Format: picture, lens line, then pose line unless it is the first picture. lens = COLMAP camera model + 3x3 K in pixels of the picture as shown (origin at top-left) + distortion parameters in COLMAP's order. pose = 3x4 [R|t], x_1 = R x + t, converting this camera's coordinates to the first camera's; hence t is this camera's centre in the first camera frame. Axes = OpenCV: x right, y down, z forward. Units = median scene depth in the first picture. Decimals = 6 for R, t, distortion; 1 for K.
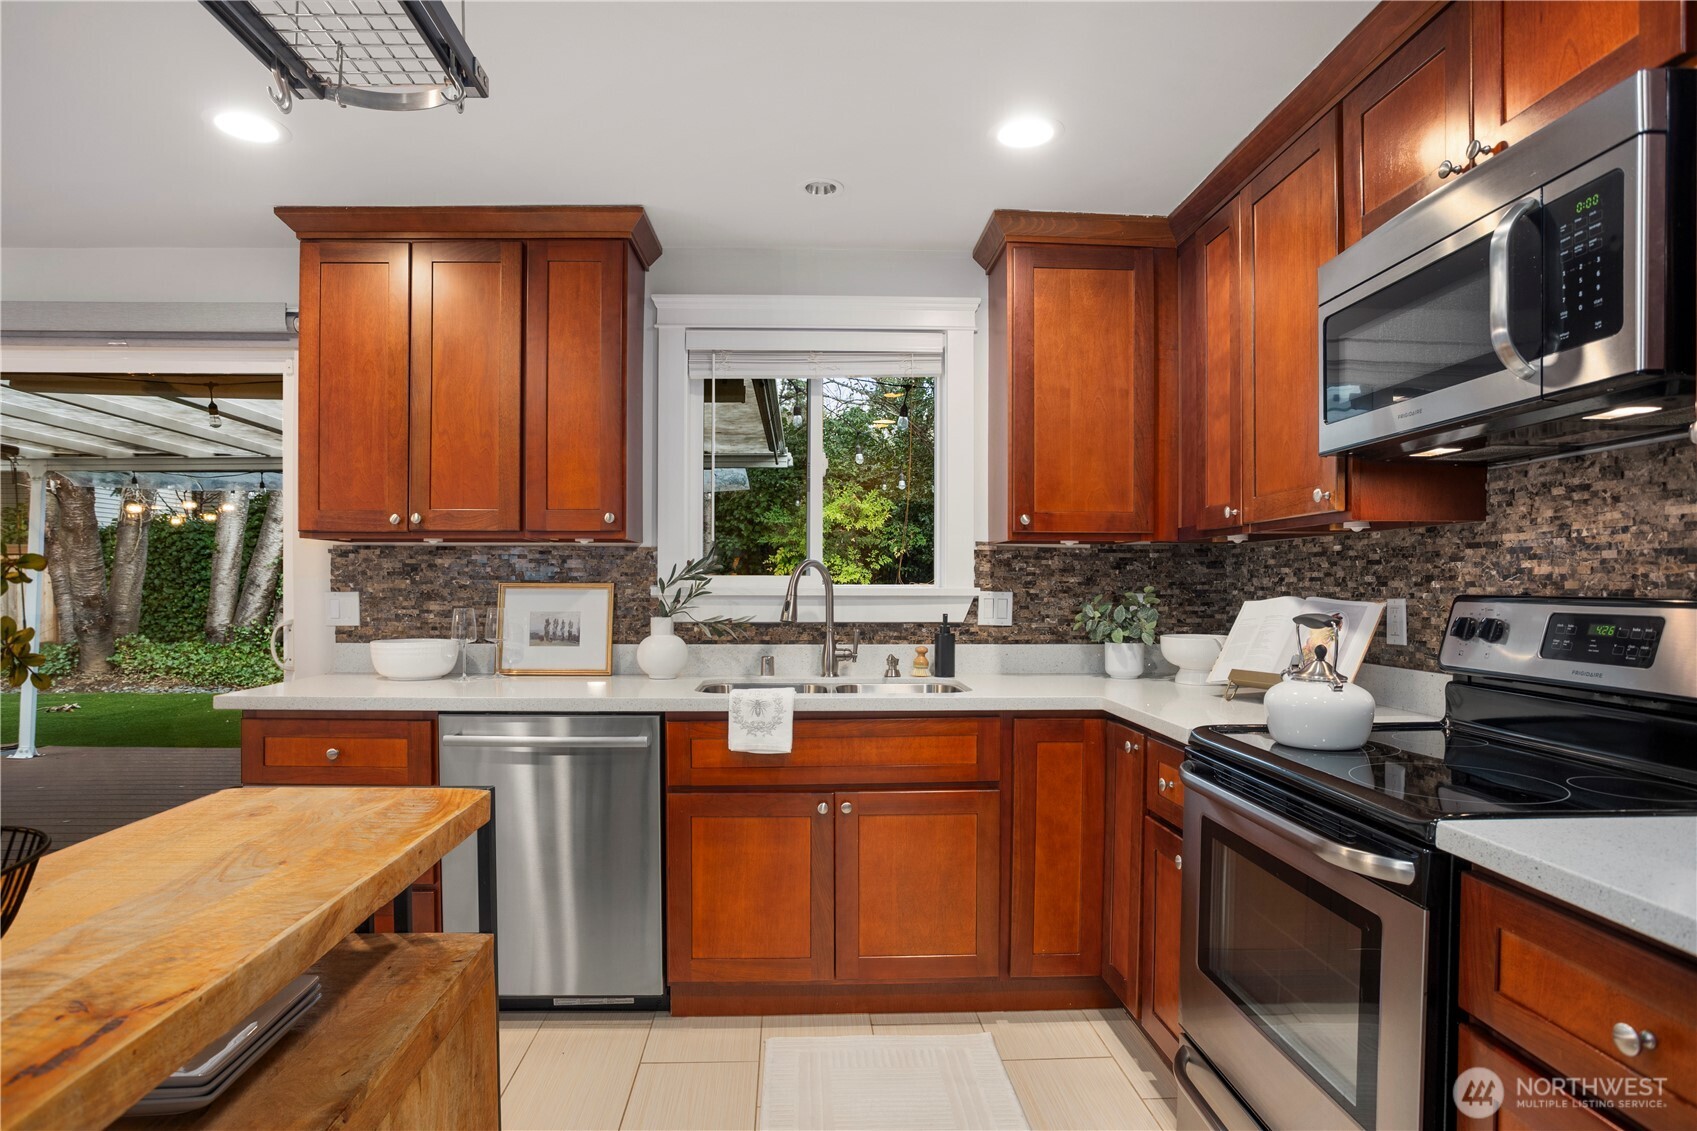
lens RADIAL K [[953.7, 0, 841.3], [0, 953.7, 581.9], [0, 0, 1]] dist [-0.105470, 0.086115]
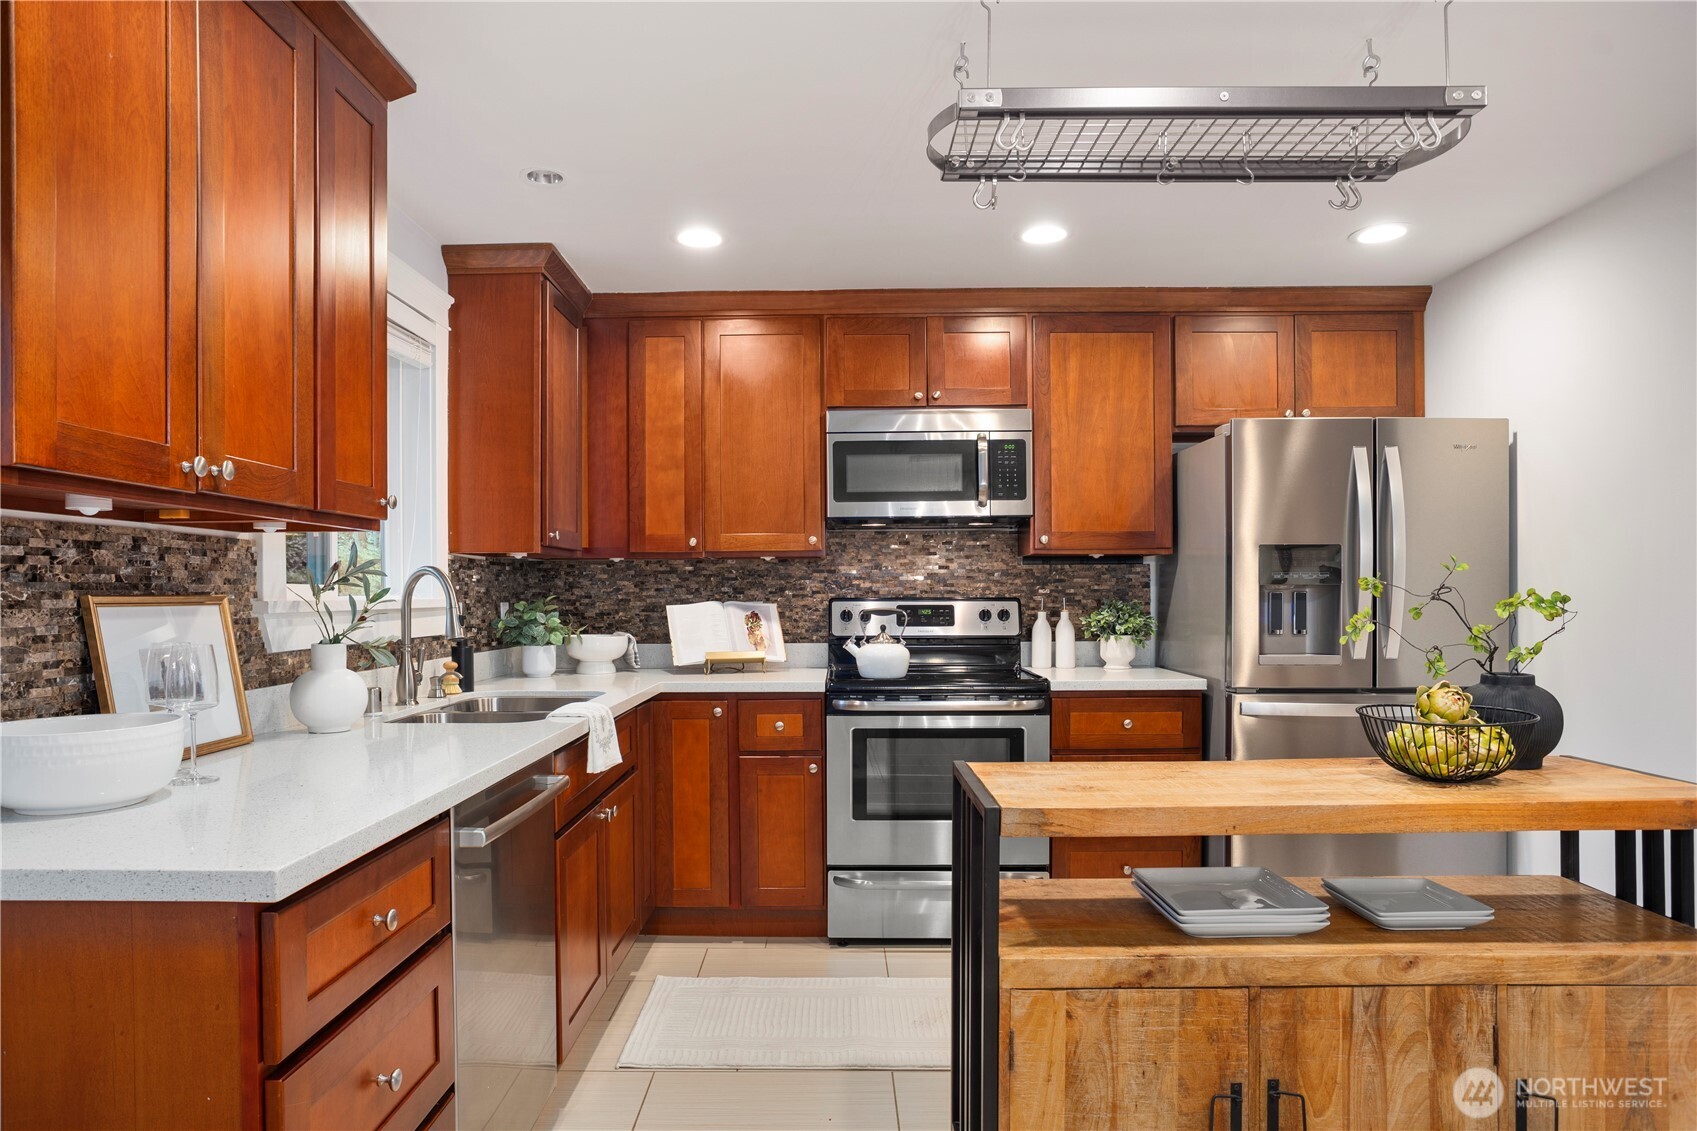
lens RADIAL K [[990.1, 0, 848.1], [0, 990.1, 580.9], [0, 0, 1]] dist [-0.060876, 0.041049]
pose [[0.052795, 0.009140, 0.998564, -0.890724], [0.002978, 0.999952, -0.009310, -0.001161], [-0.998601, 0.003465, 0.052765, 0.582553]]
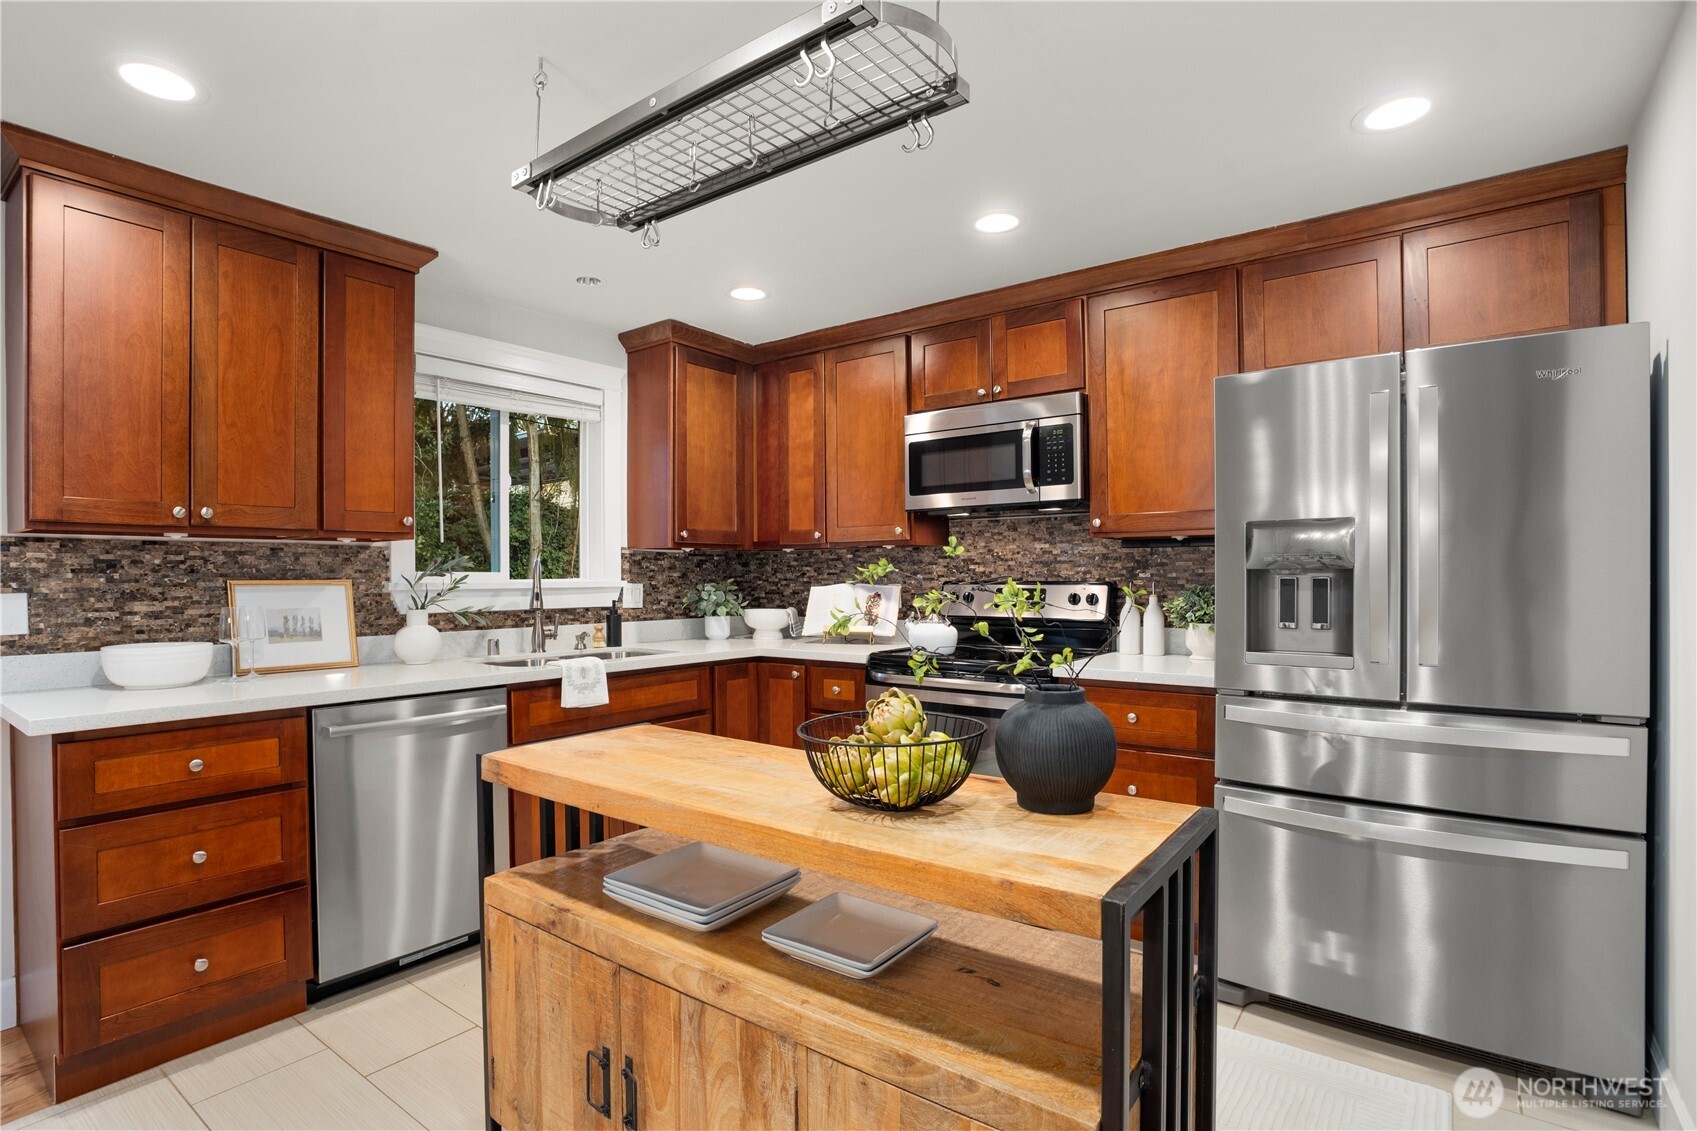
lens RADIAL K [[833.2, 0, 848.5], [0, 833.2, 565.5], [0, 0, 1]] dist [-0.048237, 0.001375]
pose [[0.635312, 0.003645, 0.772247, -0.619565], [0.004879, 0.999950, -0.008734, -0.004097], [-0.772240, 0.009317, 0.635262, -0.015042]]
